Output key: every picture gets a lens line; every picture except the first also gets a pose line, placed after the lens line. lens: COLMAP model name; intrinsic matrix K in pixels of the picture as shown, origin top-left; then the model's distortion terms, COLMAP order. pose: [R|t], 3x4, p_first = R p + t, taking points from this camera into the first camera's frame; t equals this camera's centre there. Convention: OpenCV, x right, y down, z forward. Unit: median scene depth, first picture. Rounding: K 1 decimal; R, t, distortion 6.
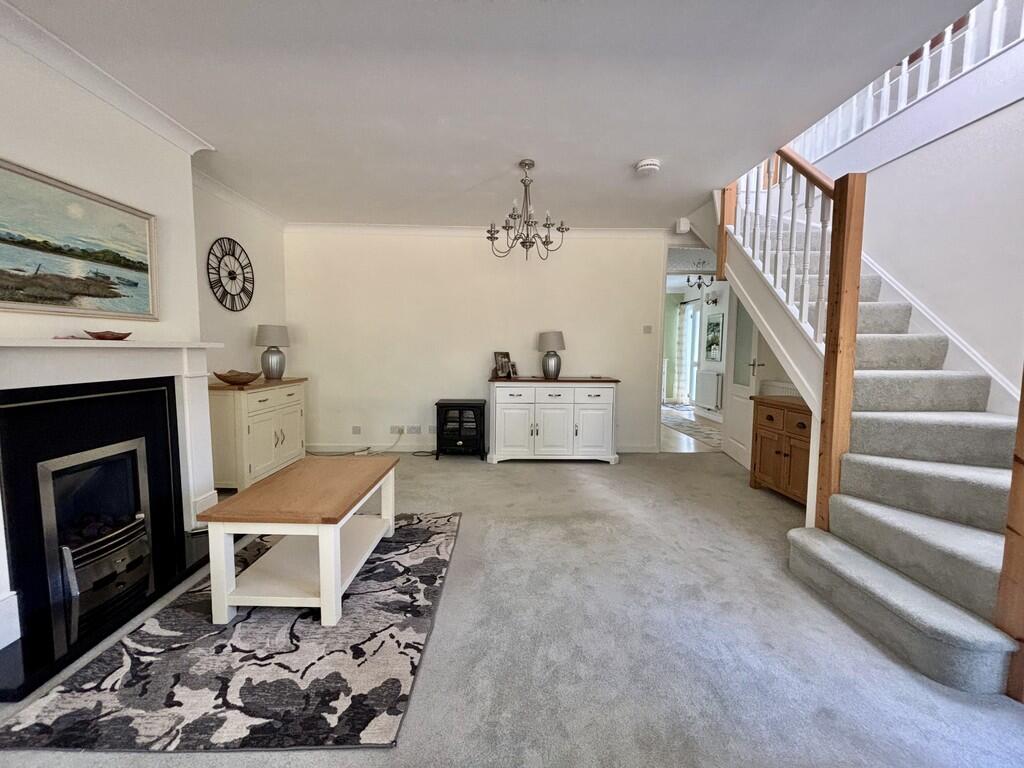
lens RADIAL K [[411.3, 0, 512.0], [0, 411.3, 384.0], [0, 0, 1]] dist [-0.001301, -0.000265]
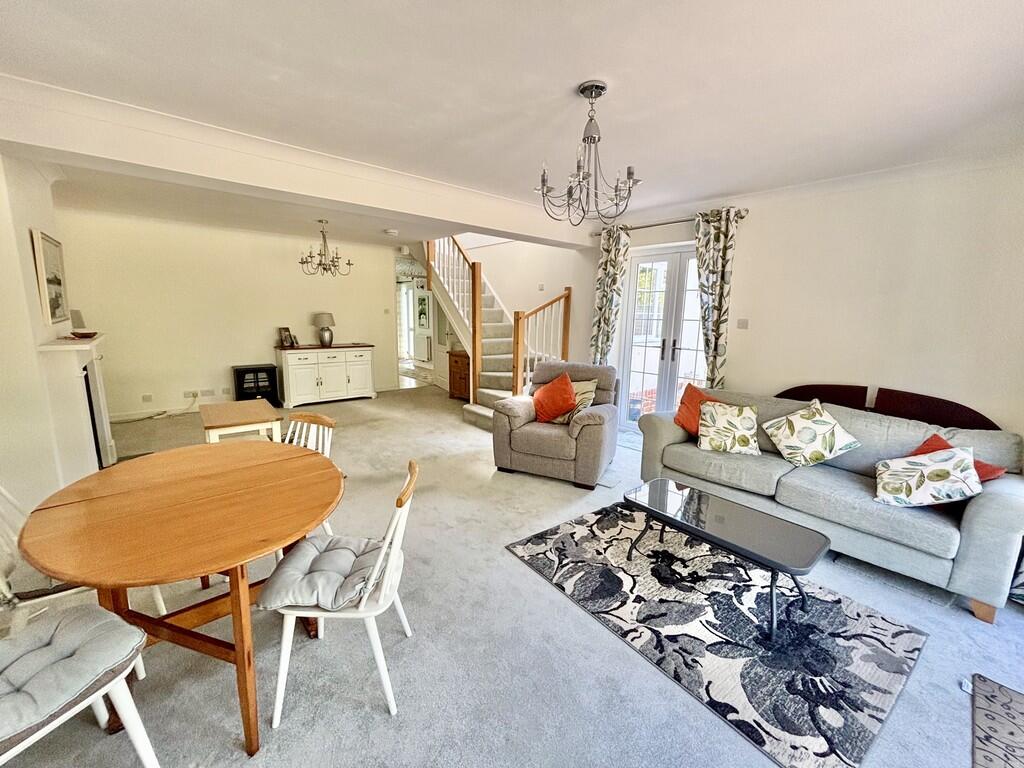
lens RADIAL K [[411.3, 0, 512.0], [0, 411.3, 384.0], [0, 0, 1]] dist [-0.001301, -0.000265]
pose [[0.777414, -0.100537, 0.620903, -0.348940], [0.037521, 0.992798, 0.113776, -0.023383], [-0.627869, -0.065155, 0.775587, -0.615683]]
